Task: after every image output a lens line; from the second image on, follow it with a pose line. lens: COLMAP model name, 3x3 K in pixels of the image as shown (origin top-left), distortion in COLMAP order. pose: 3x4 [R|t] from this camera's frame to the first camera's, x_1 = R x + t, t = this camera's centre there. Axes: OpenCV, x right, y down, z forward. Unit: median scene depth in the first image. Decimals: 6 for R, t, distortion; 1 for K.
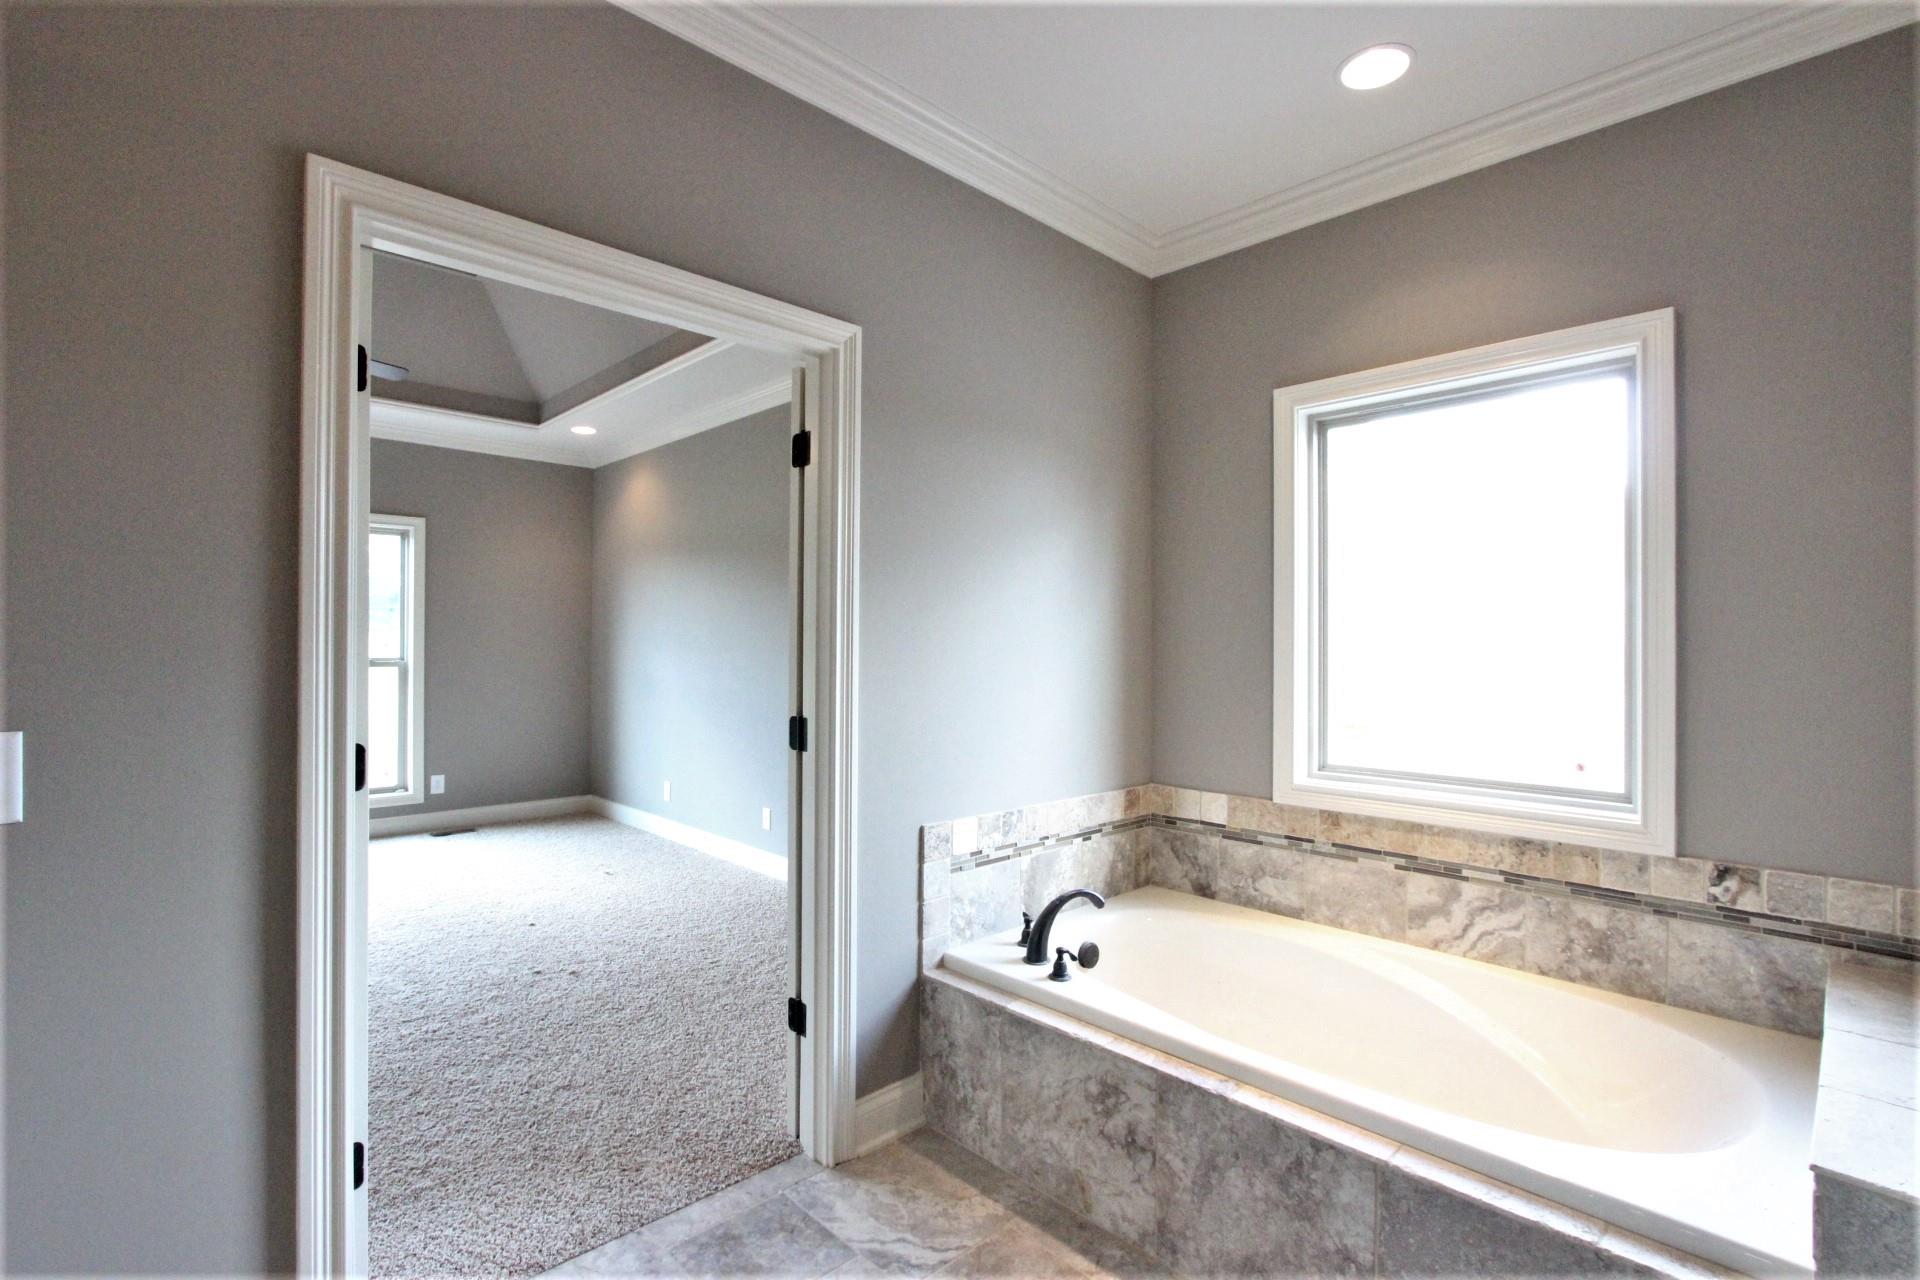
lens RADIAL K [[887.9, 0, 956.7], [0, 887.9, 639.3], [0, 0, 1]] dist [-0.021557, 0.004565]
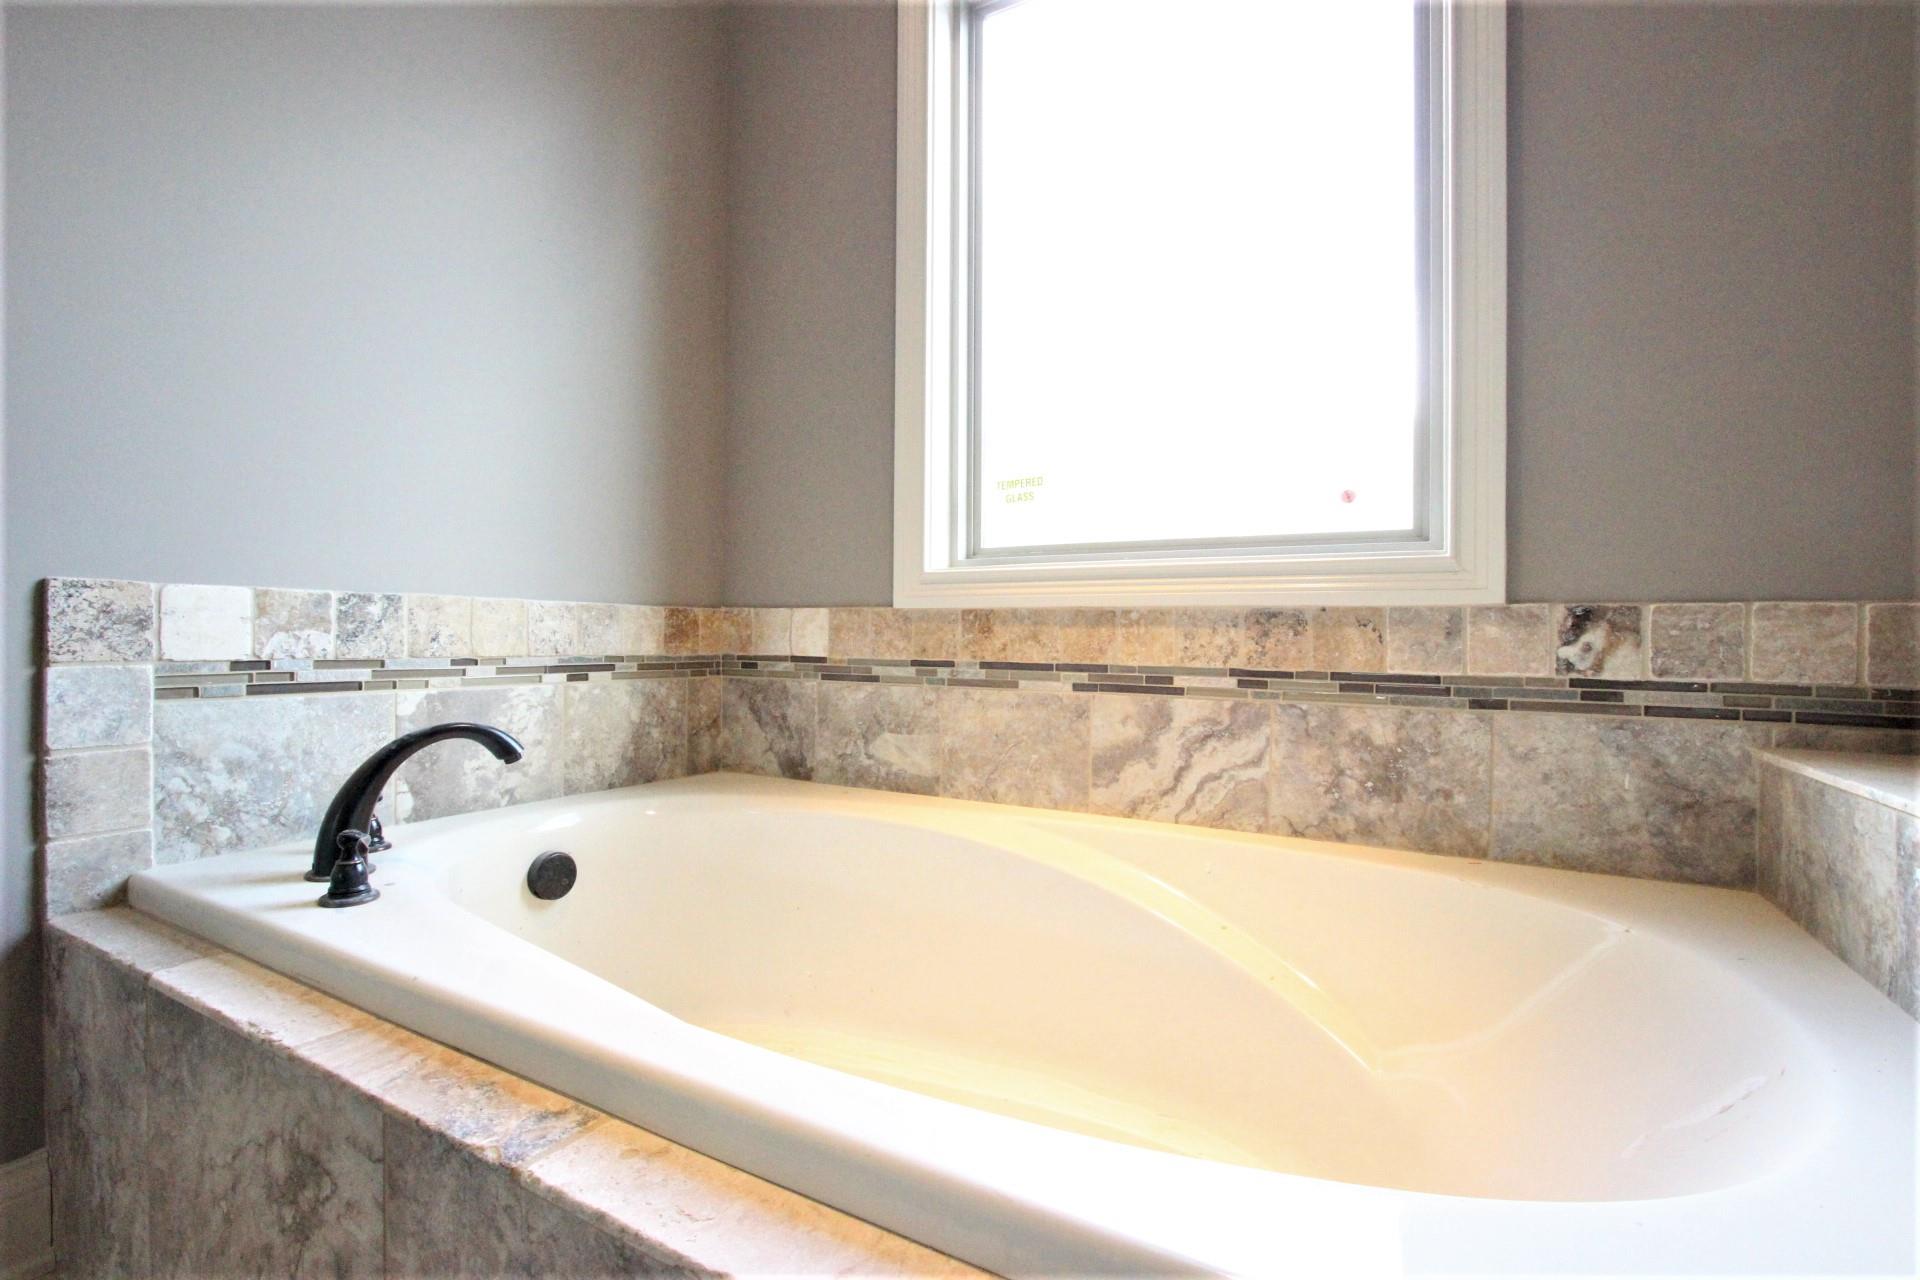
lens RADIAL K [[887.9, 0, 956.7], [0, 887.9, 639.3], [0, 0, 1]] dist [-0.021557, 0.004565]
pose [[0.960638, 0.001547, 0.277798, 0.269505], [-0.005275, 0.999906, 0.012672, 0.232191], [-0.277753, -0.013638, 0.960556, 0.470815]]
